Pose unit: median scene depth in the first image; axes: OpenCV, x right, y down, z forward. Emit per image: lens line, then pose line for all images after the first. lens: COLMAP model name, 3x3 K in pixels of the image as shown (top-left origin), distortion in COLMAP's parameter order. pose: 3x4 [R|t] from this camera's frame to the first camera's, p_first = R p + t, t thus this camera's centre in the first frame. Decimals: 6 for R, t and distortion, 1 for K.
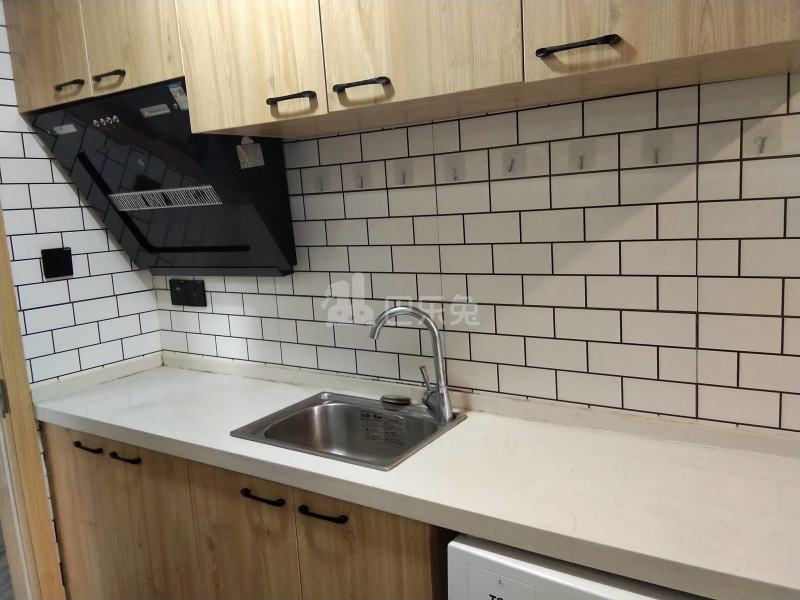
lens RADIAL K [[635.5, 0, 403.1], [0, 635.5, 291.4], [0, 0, 1]] dist [0.100361, -0.139941]
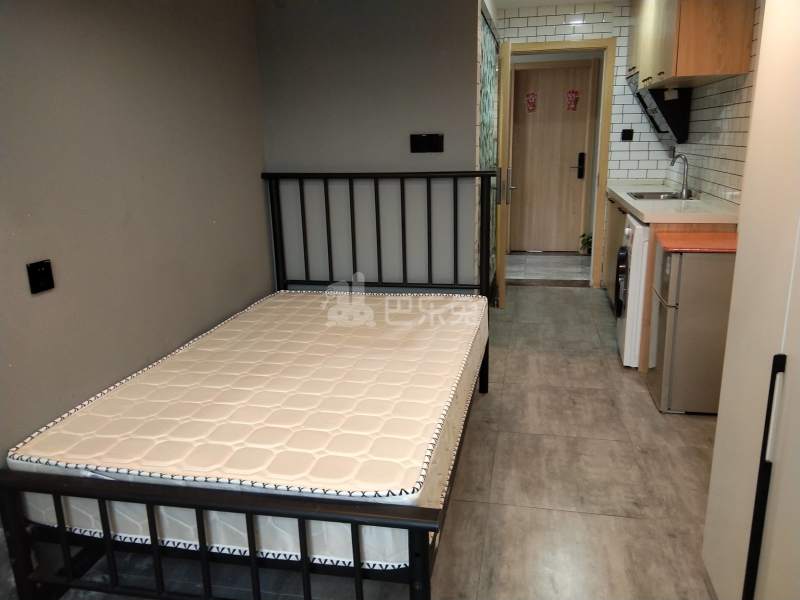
lens RADIAL K [[635.5, 0, 403.1], [0, 635.5, 291.4], [0, 0, 1]] dist [0.100361, -0.139941]
pose [[0.380835, 0.273831, -0.883165, 1.721971], [-0.142494, 0.961113, 0.236553, 0.083407], [0.913597, 0.035758, 0.405045, -0.944148]]
